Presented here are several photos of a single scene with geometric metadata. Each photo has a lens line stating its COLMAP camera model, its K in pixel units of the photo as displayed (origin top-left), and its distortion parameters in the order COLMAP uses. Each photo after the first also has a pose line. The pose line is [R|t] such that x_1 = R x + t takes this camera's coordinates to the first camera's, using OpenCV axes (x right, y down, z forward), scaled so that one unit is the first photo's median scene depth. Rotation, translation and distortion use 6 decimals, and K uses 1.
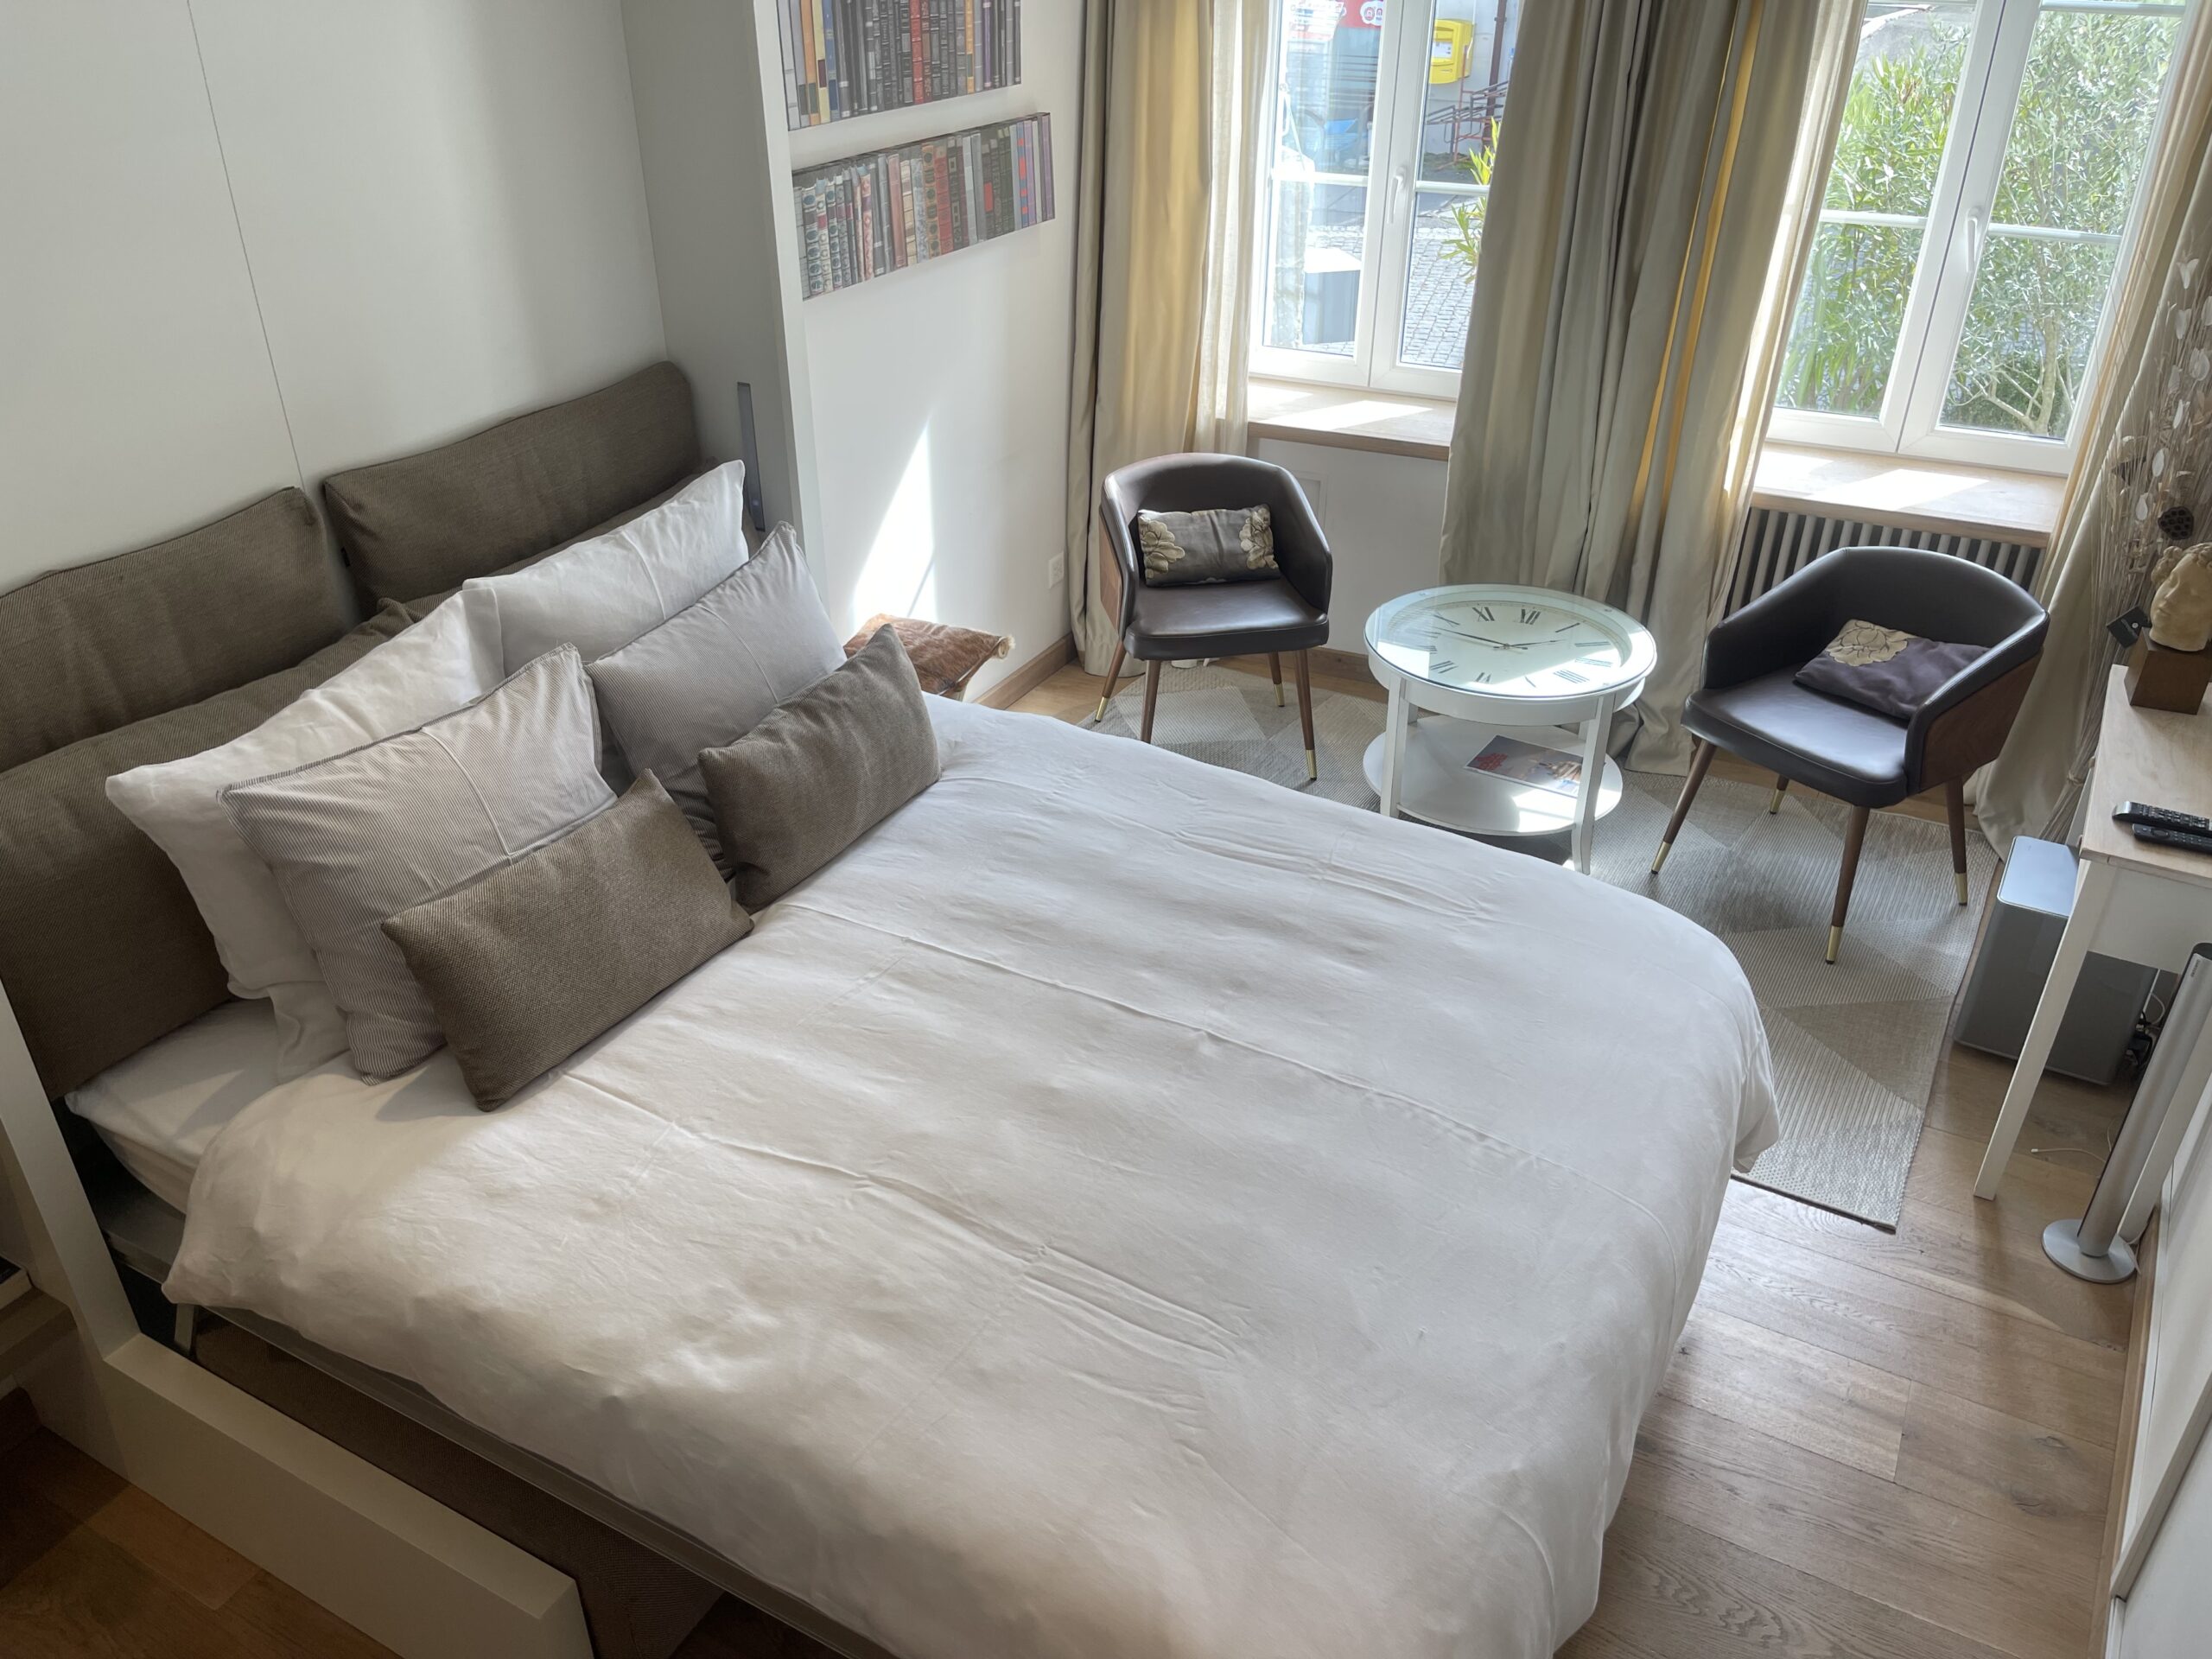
lens RADIAL K [[1684.2, 0, 1094.5], [0, 1684.2, 859.6], [0, 0, 1]] dist [0.048222, -0.065570]
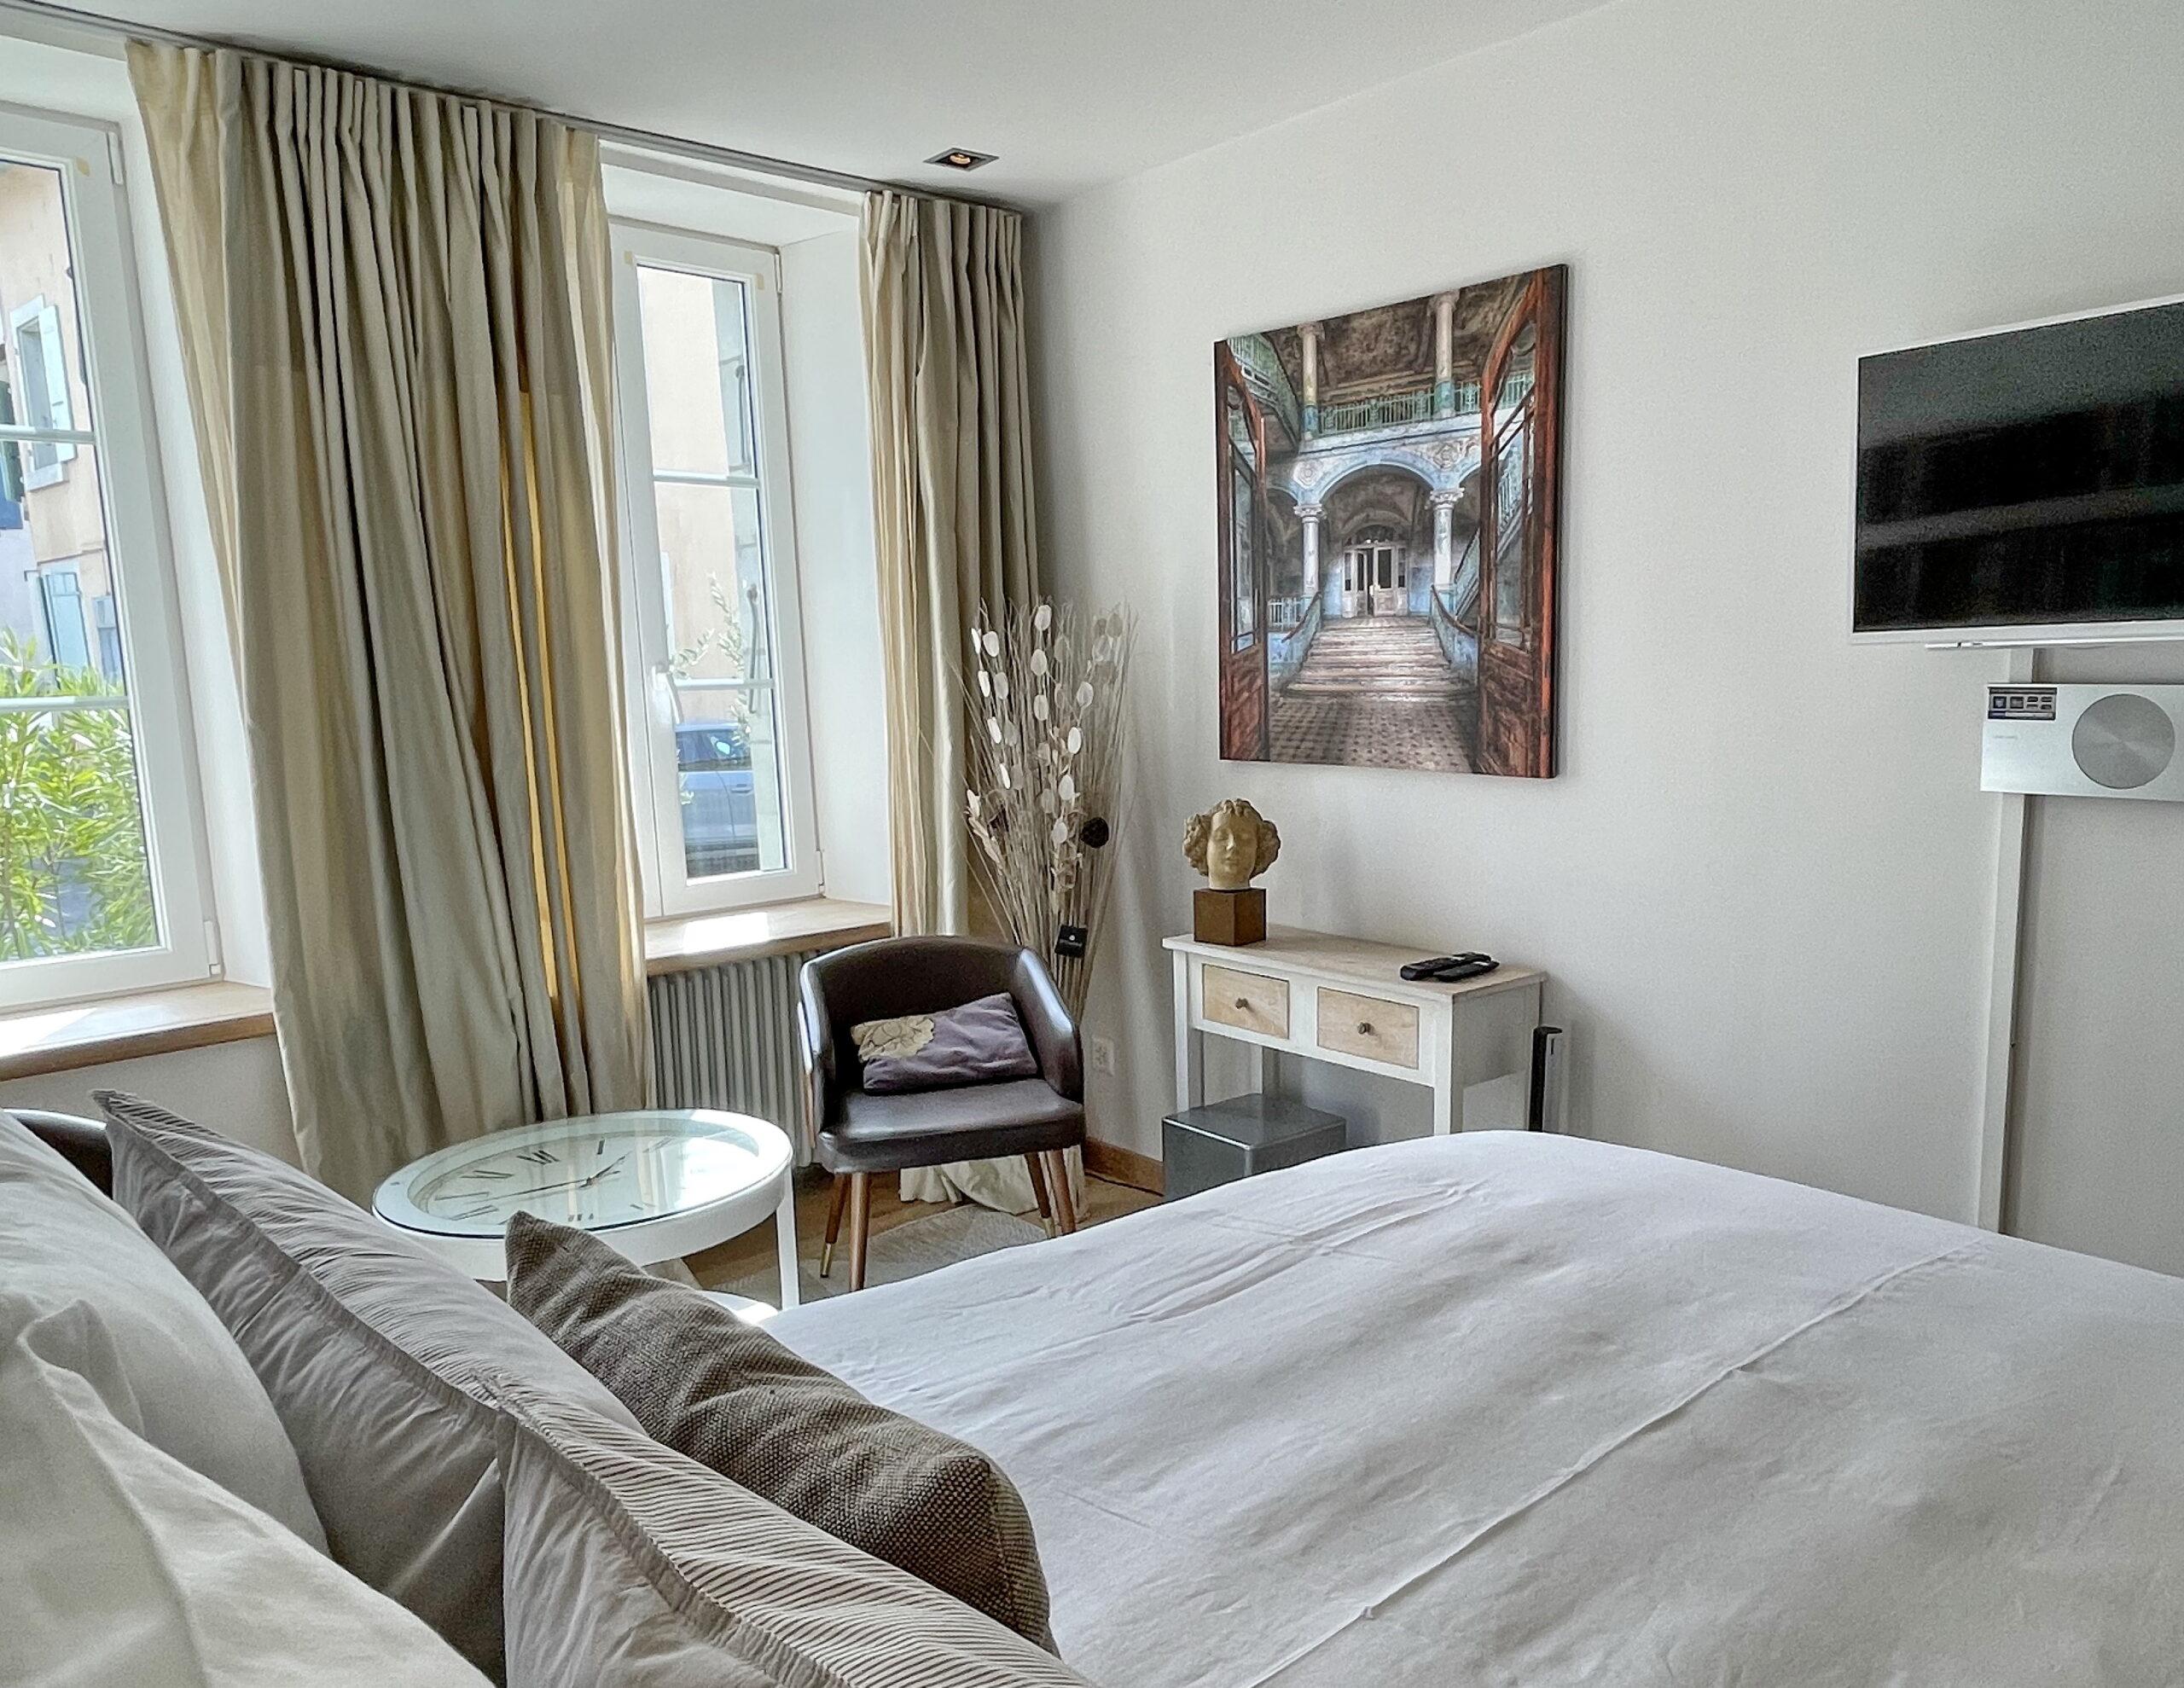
lens RADIAL K [[1626.7, 0, 1176.1], [0, 1626.7, 914.5], [0, 0, 1]] dist [0.032739, -0.017751]
pose [[0.301348, -0.157590, 0.940401, -0.476877], [0.511354, 0.859140, -0.019889, -0.122823], [-0.804802, 0.486871, 0.339485, 0.747441]]
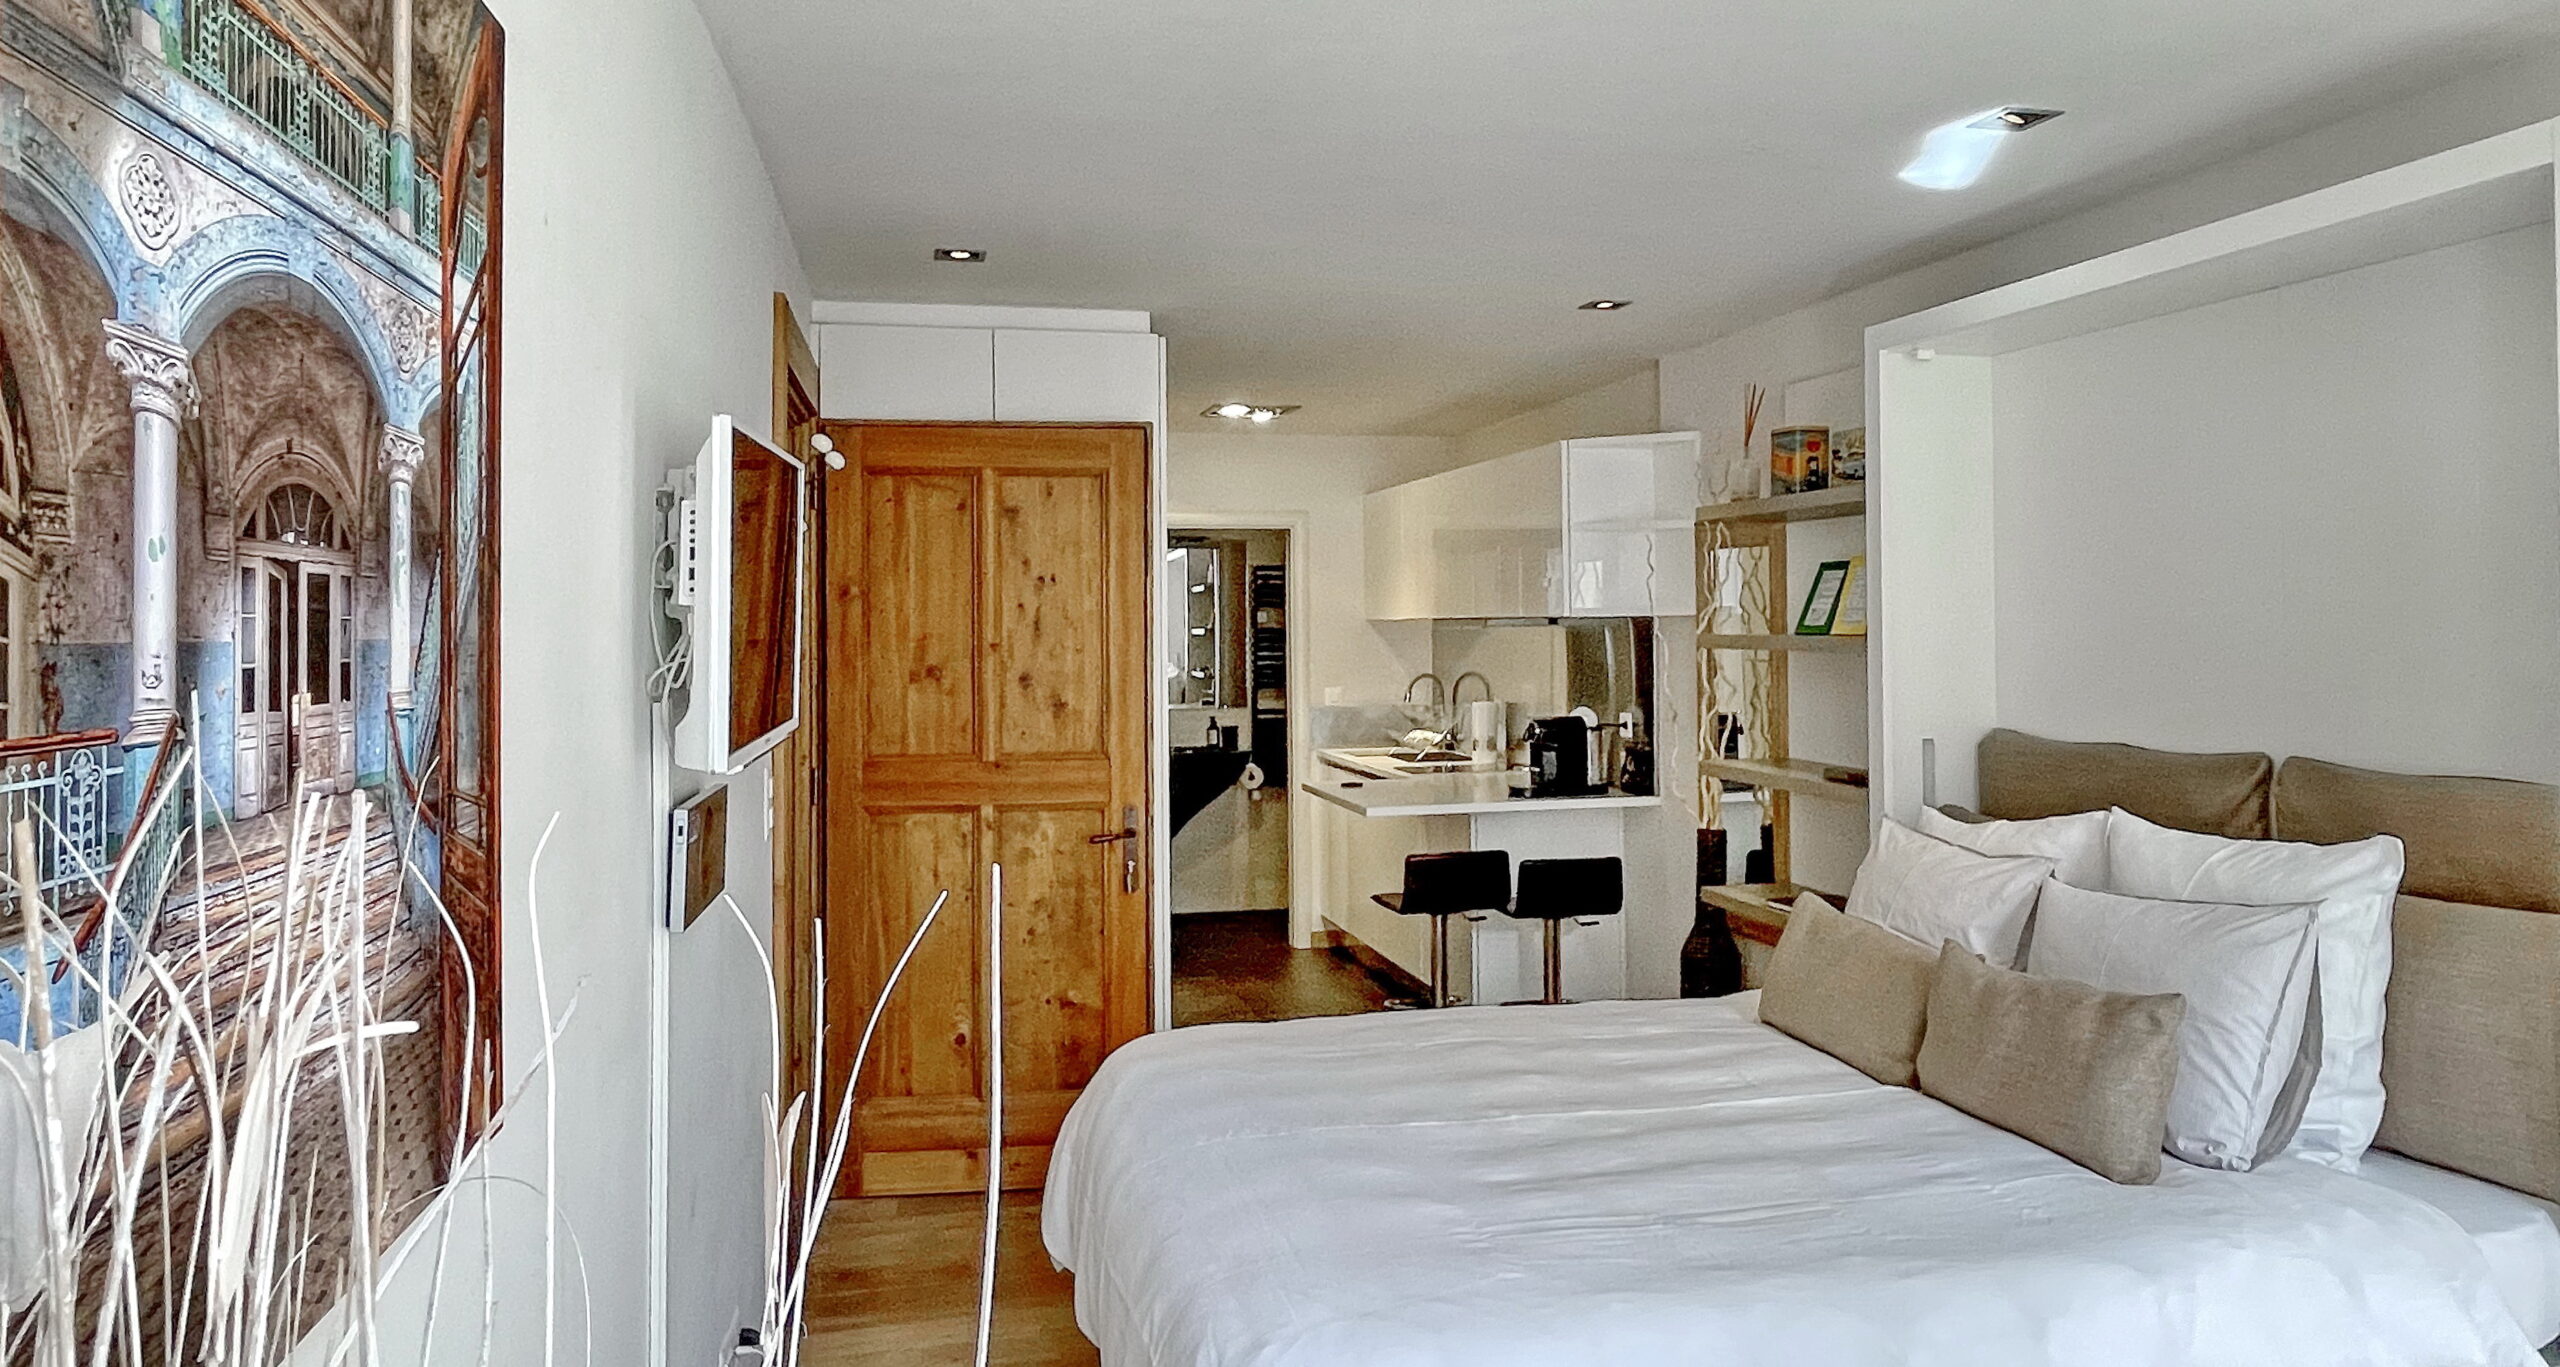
lens RADIAL K [[1667.8, 0, 1278.5], [0, 1667.8, 672.4], [0, 0, 1]] dist [0.000140, -0.000468]
pose [[-0.743053, 0.016982, -0.669017, 0.813011], [-0.345401, 0.846512, 0.405112, -0.493802], [0.573210, 0.532099, -0.623138, 1.248570]]
